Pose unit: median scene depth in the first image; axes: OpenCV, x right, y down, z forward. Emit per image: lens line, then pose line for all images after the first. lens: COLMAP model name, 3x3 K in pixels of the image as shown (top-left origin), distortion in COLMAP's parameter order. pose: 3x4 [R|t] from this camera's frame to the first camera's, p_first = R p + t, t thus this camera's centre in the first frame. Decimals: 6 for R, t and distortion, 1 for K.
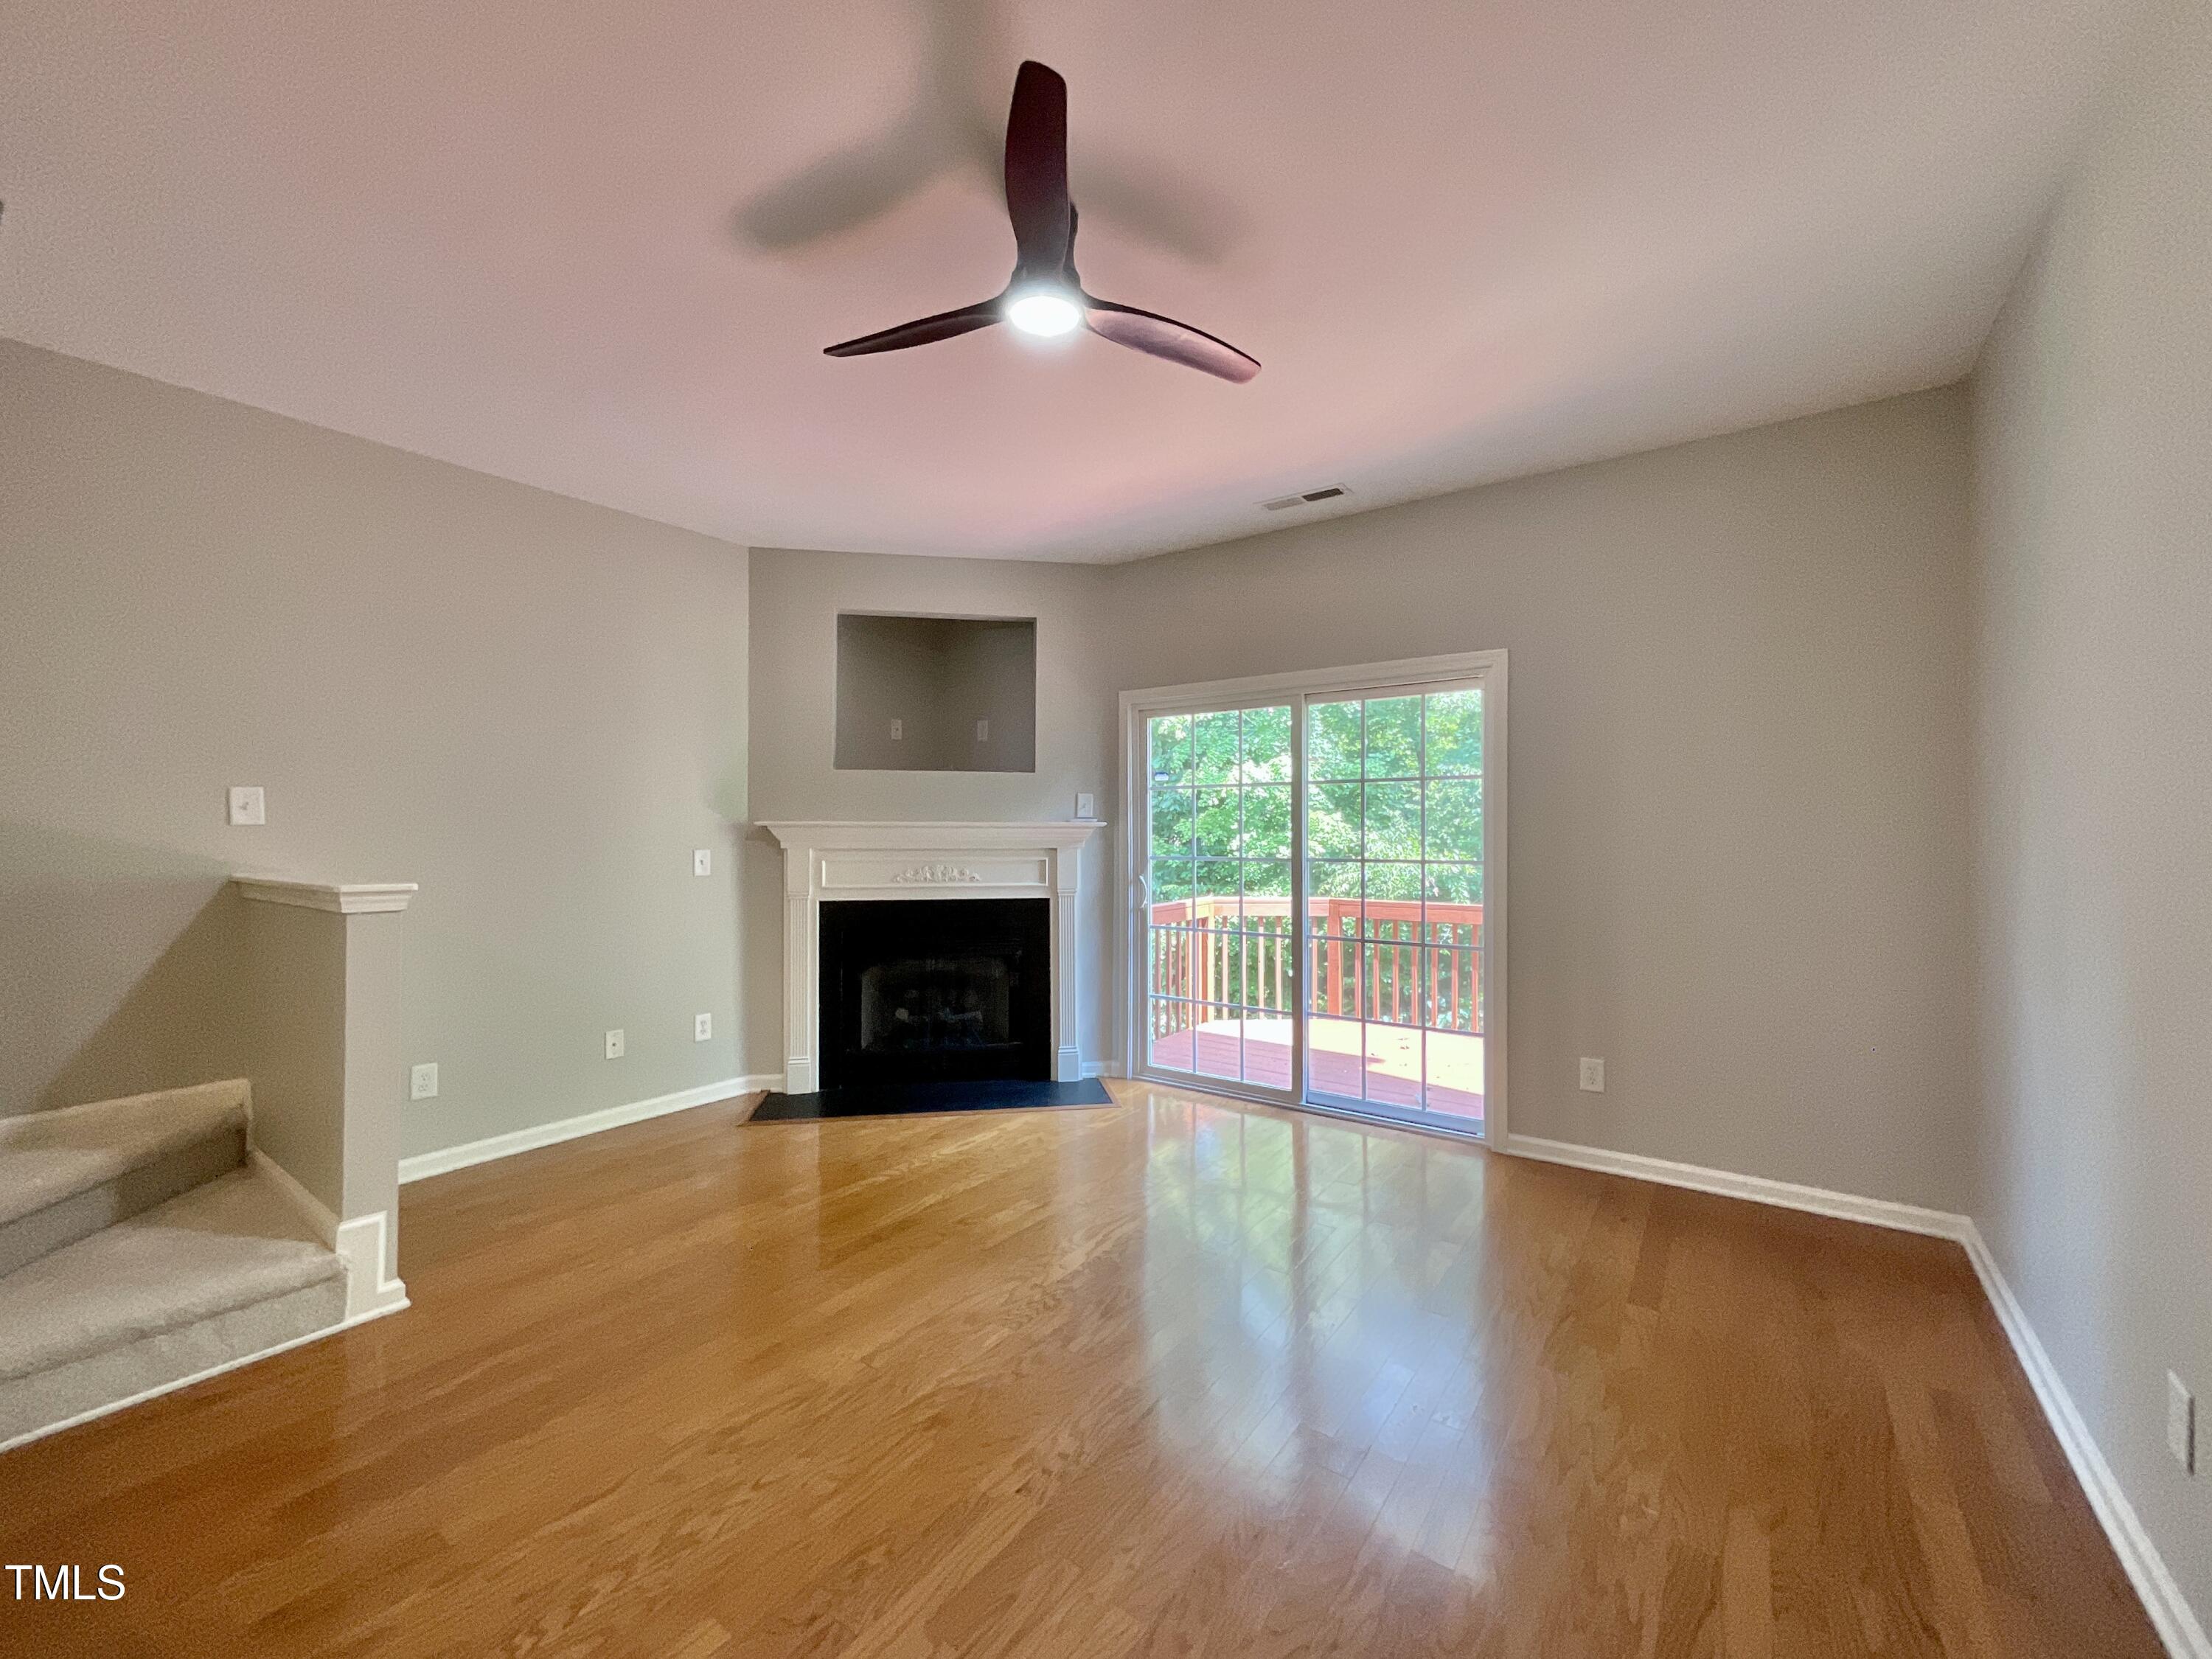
lens RADIAL K [[891.8, 0, 1106.0], [0, 891.8, 829.5], [0, 0, 1]] dist [-0.002355, 0.002970]
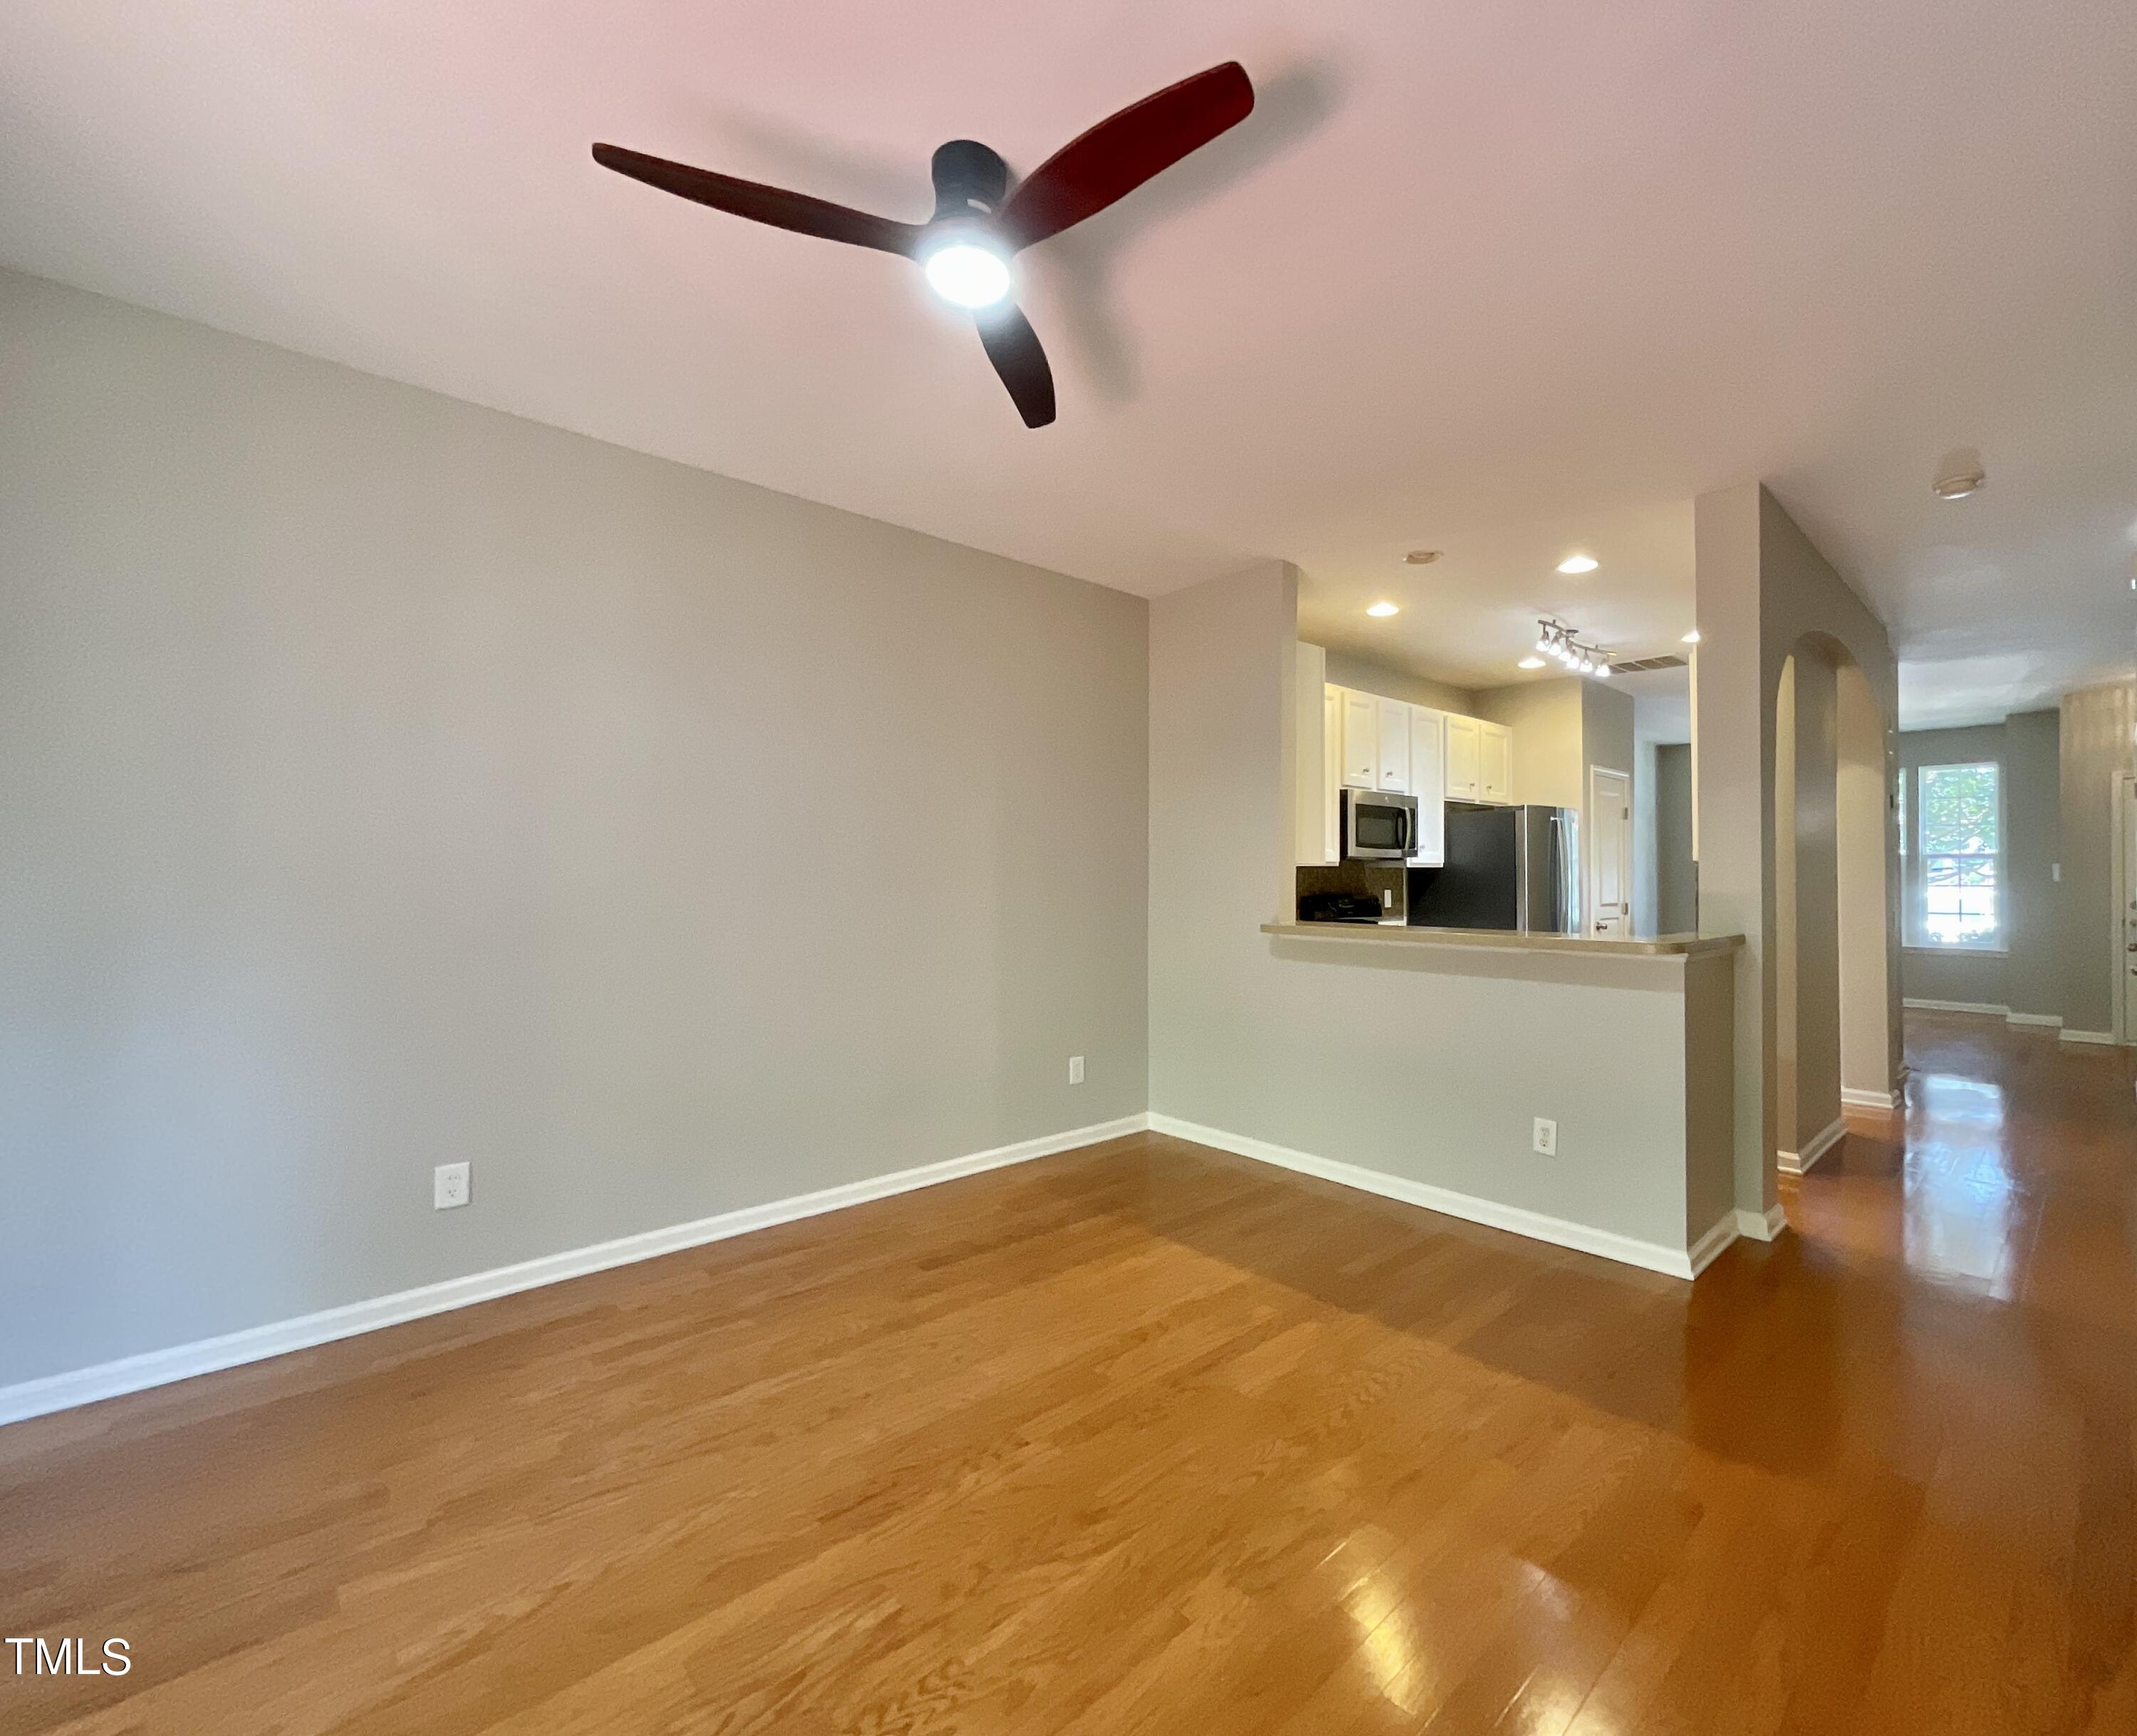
lens RADIAL K [[946.1, 0, 1068.5], [0, 946.1, 868.0], [0, 0, 1]] dist [-0.000210, -0.000043]
pose [[-0.963864, 0.005192, 0.266345, -0.438839], [0.002814, 0.999953, -0.009308, 0.012901], [-0.266380, -0.008222, -0.963833, 1.990441]]
